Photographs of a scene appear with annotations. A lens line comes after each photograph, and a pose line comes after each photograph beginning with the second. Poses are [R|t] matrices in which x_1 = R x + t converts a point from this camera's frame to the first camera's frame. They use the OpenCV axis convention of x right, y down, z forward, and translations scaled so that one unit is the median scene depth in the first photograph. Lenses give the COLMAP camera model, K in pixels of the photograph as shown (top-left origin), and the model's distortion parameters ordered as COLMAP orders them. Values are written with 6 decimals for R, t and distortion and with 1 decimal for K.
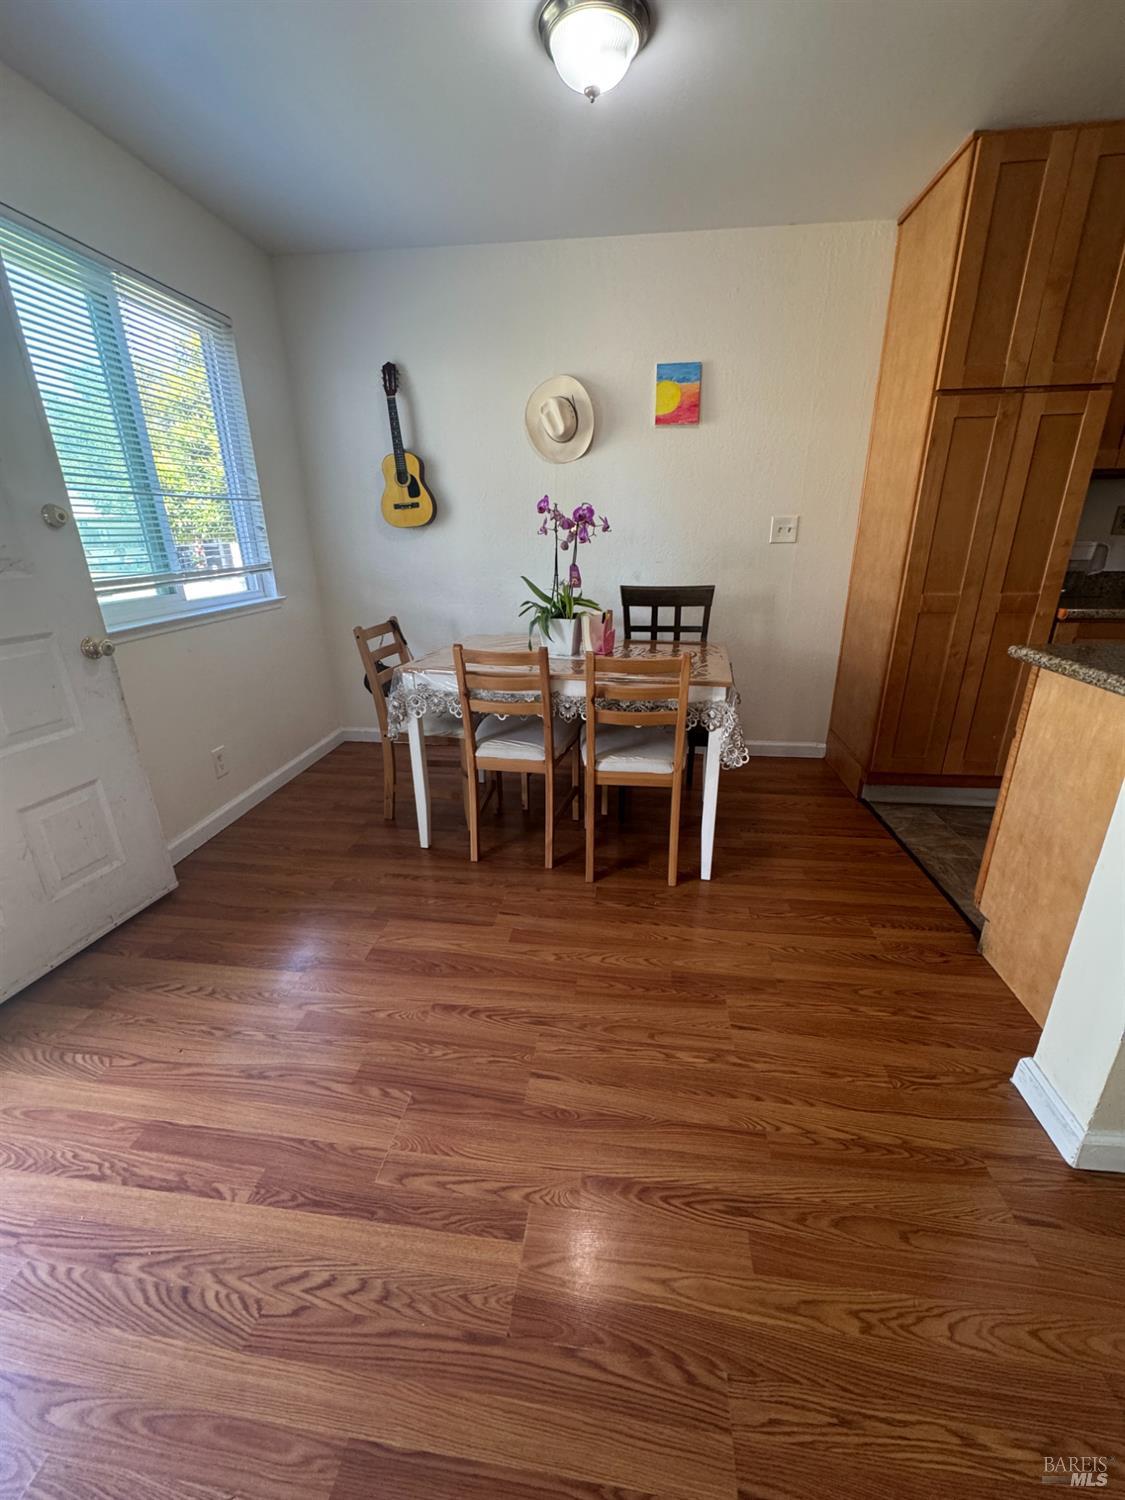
lens RADIAL K [[595.0, 0, 568.0], [0, 595.0, 746.2], [0, 0, 1]] dist [-0.003739, 0.000948]
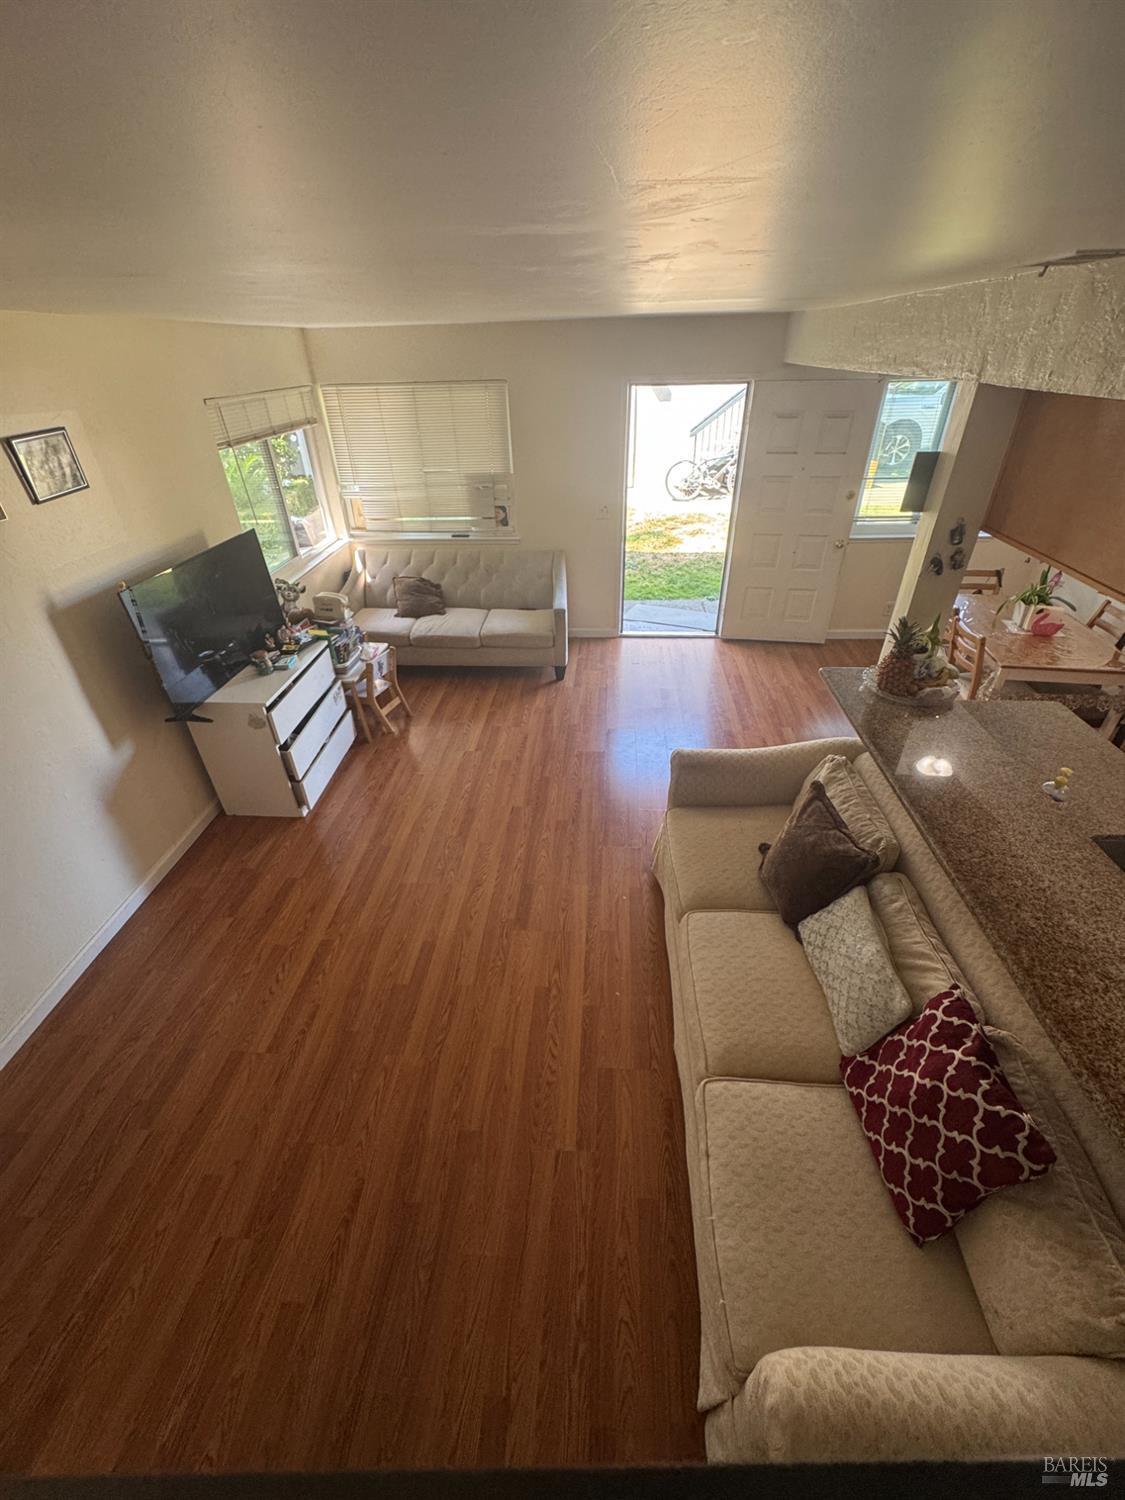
lens RADIAL K [[595.0, 0, 563.7], [0, 595.0, 751.0], [0, 0, 1]] dist [-0.003739, 0.000948]
pose [[0.042728, 0.571280, -0.819642, 1.582834], [-0.312956, 0.786757, 0.532045, -0.390111], [0.948806, 0.233779, 0.212402, -0.457745]]
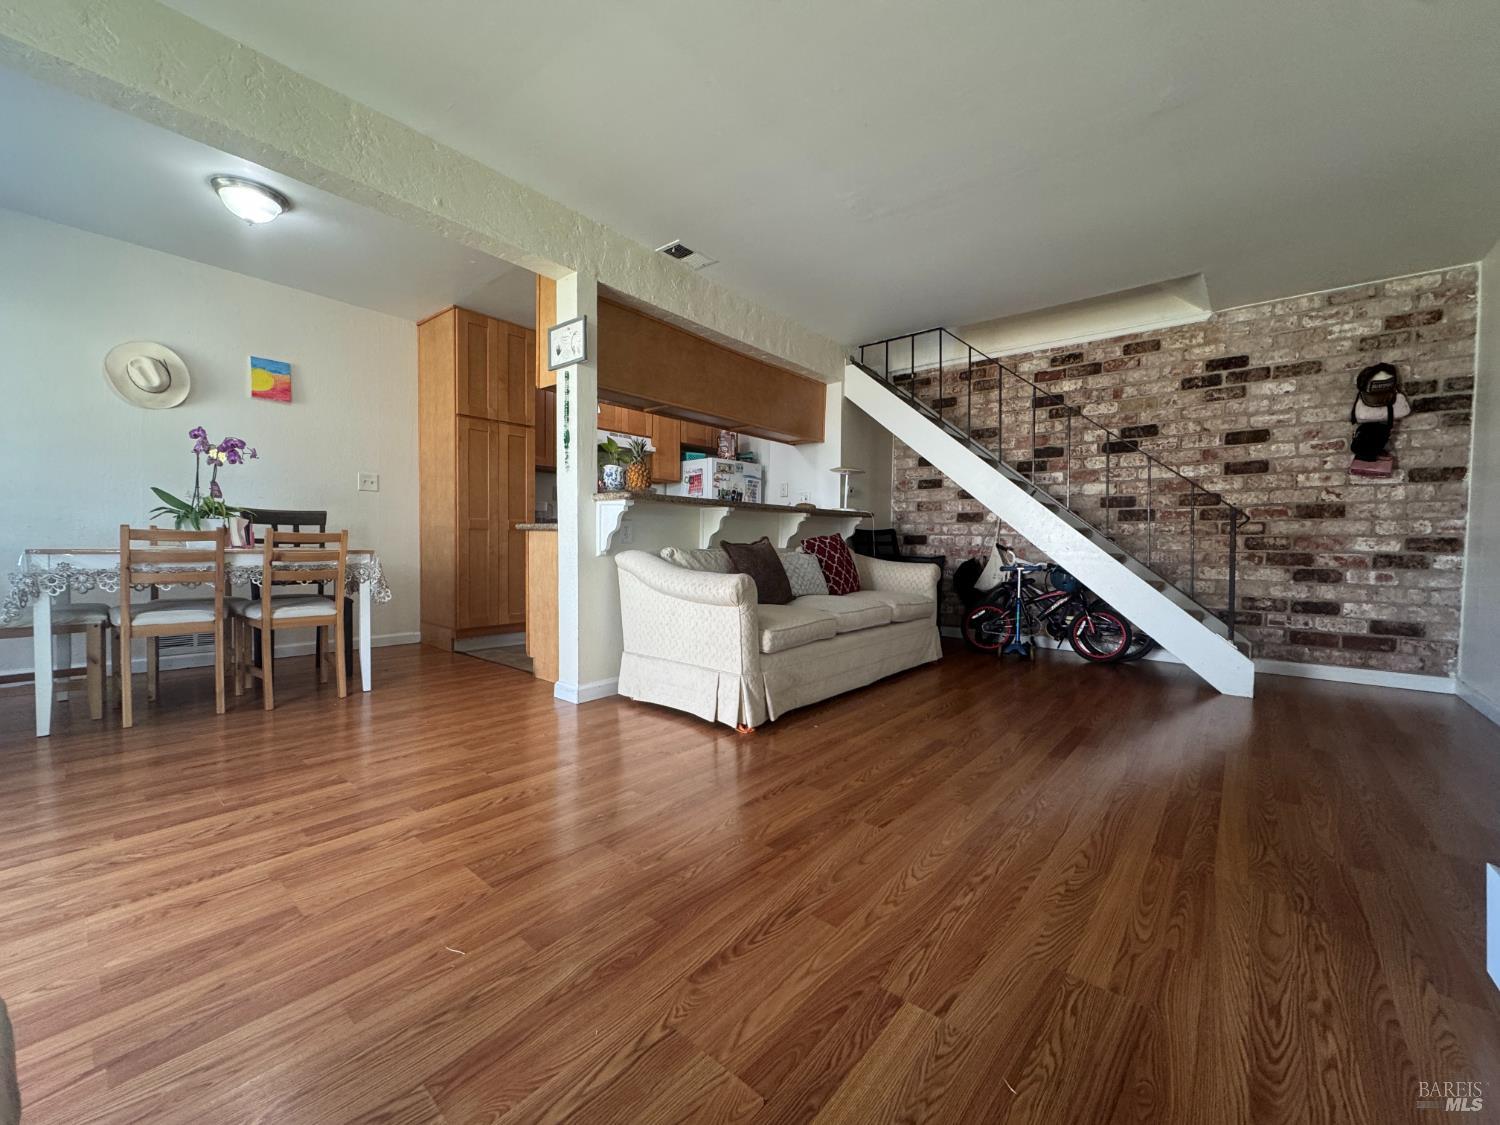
lens RADIAL K [[595.0, 0, 745.3], [0, 595.0, 563.8], [0, 0, 1]] dist [-0.003739, 0.000948]
pose [[0.548503, -0.012439, 0.836056, -0.470421], [0.260045, 0.952841, -0.156428, 0.396679], [-0.794683, 0.303214, 0.525871, -0.587932]]
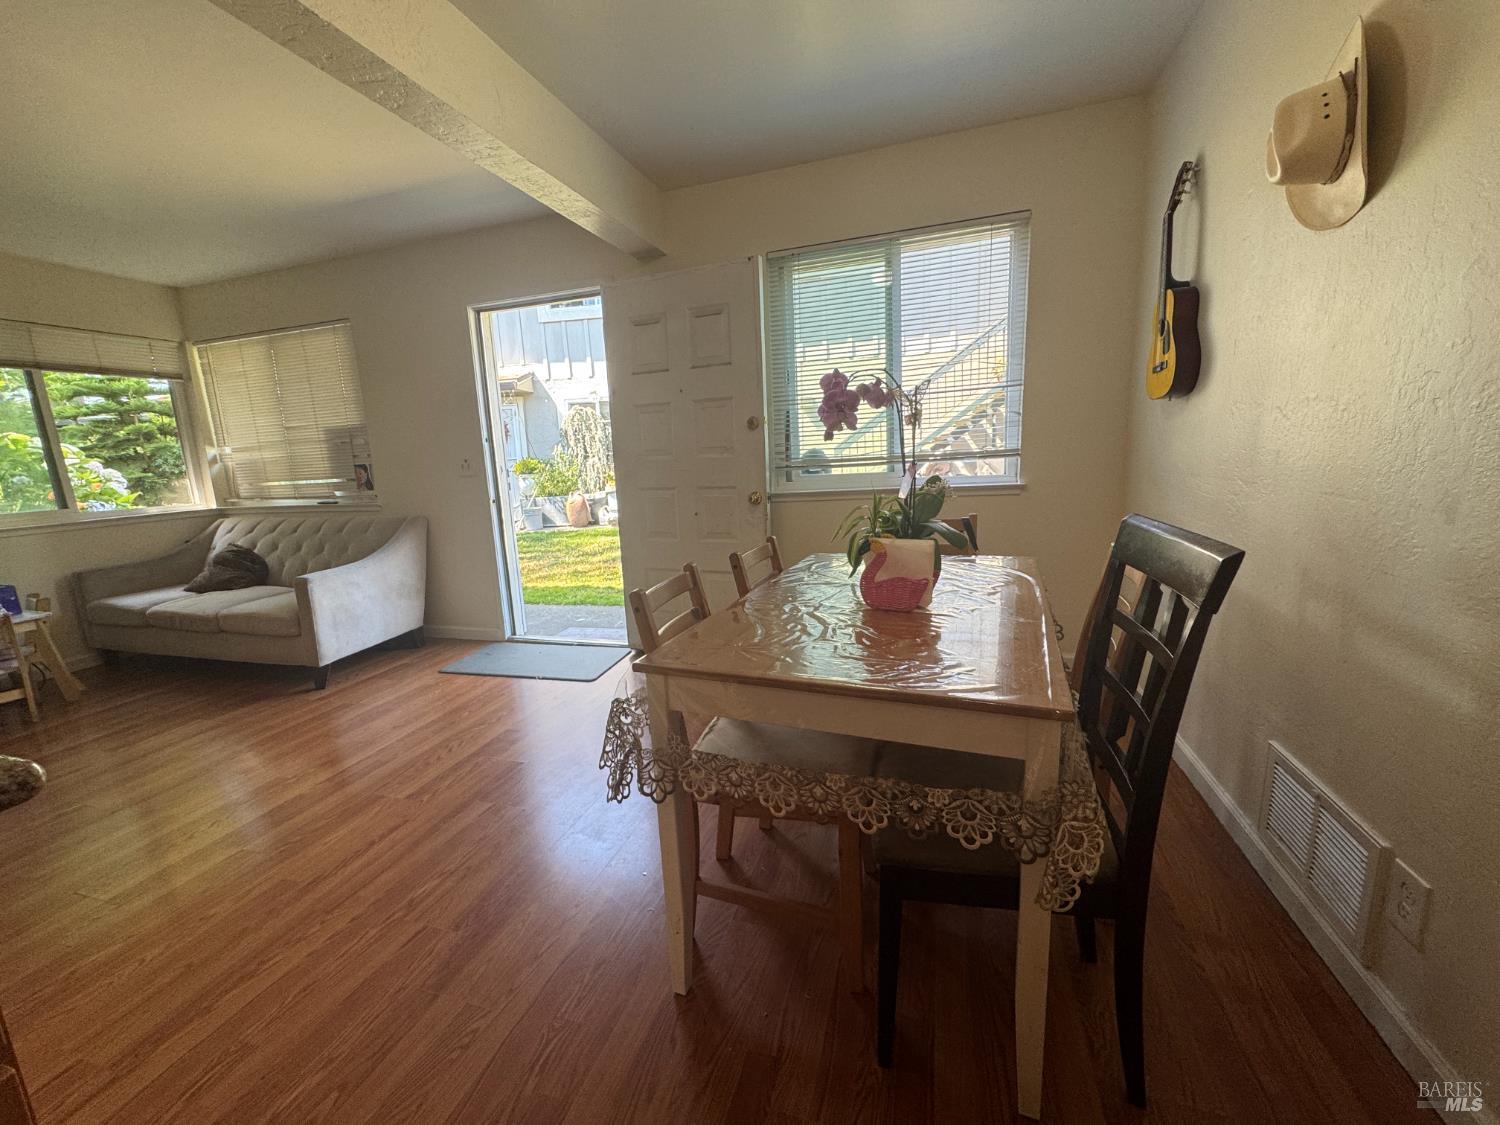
lens RADIAL K [[595.0, 0, 745.0], [0, 595.0, 558.5], [0, 0, 1]] dist [-0.003739, 0.000948]
pose [[-0.177920, 0.195593, -0.964411, 0.706836], [-0.283257, 0.928388, 0.240545, -0.332468], [0.942396, 0.315974, -0.109776, 0.997923]]
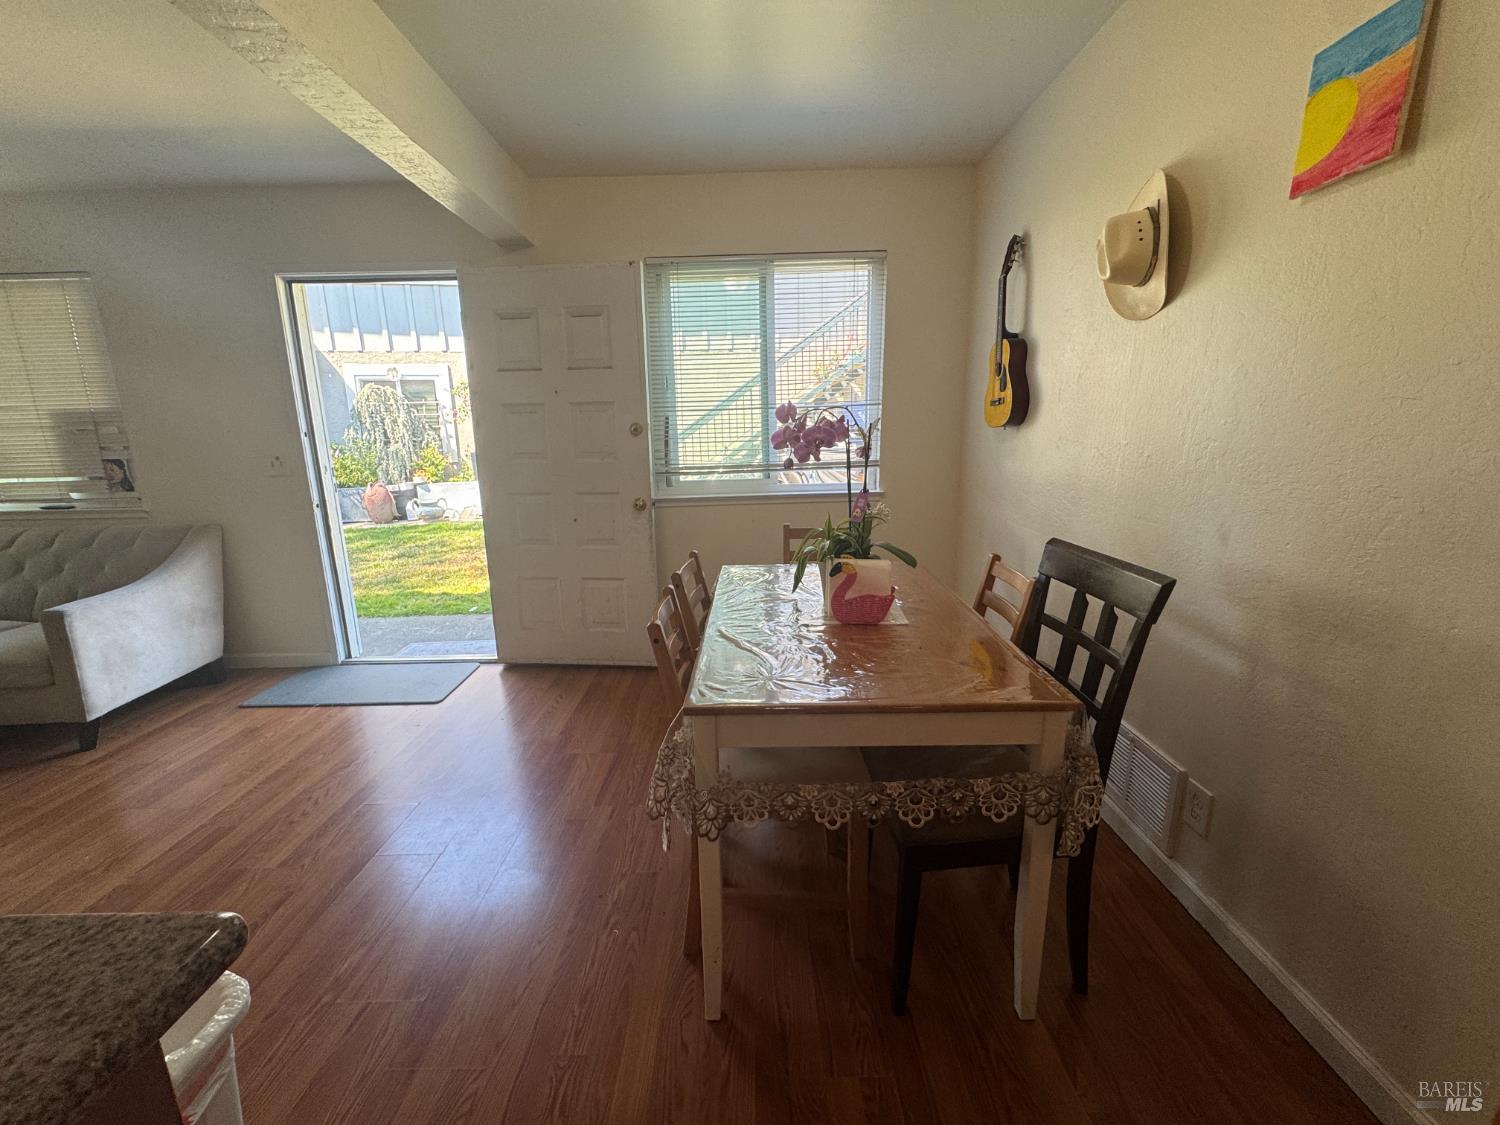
lens RADIAL K [[595.0, 0, 742.7], [0, 595.0, 560.2], [0, 0, 1]] dist [-0.003739, 0.000948]
pose [[0.126804, 0.222861, -0.966568, 0.740400], [-0.316385, 0.932625, 0.173528, -0.331590], [0.940118, 0.283803, 0.188770, 0.826407]]
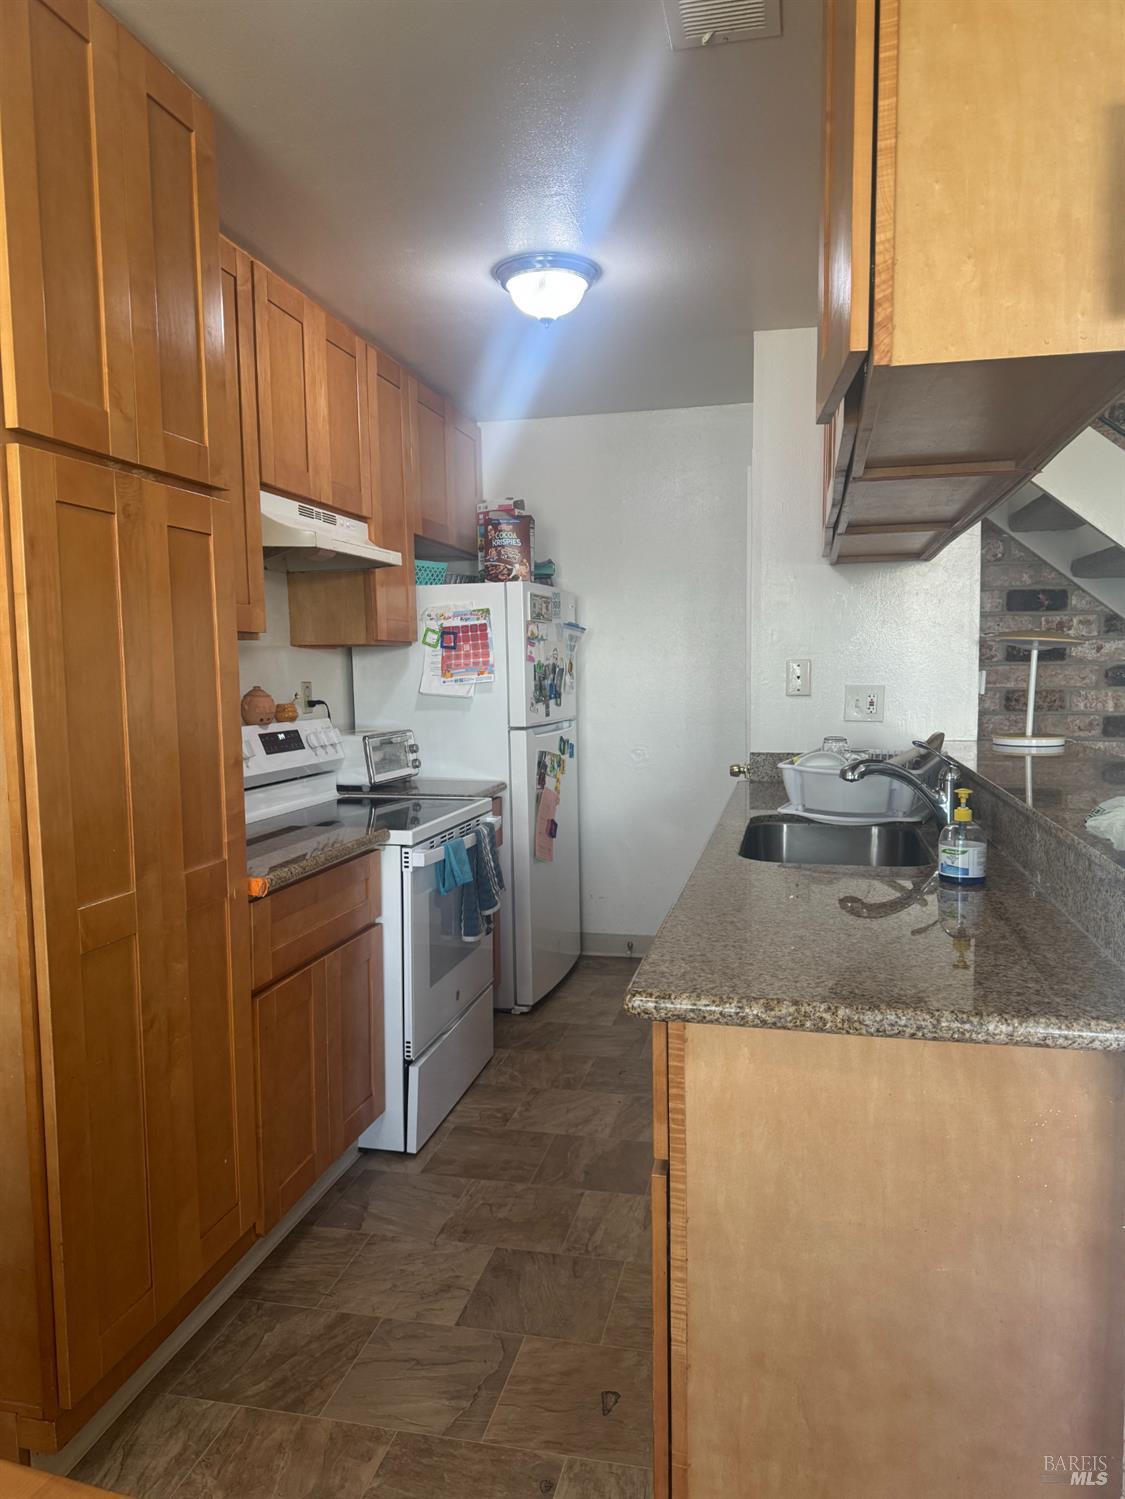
lens RADIAL K [[1052.6, 0, 555.9], [0, 1052.6, 757.3], [0, 0, 1]] dist [0.053278, -0.054594]
pose [[0.110559, -0.072088, 0.991252, -0.059537], [0.346944, 0.937422, 0.029477, -0.290612], [-0.931347, 0.340650, 0.128651, 0.650909]]
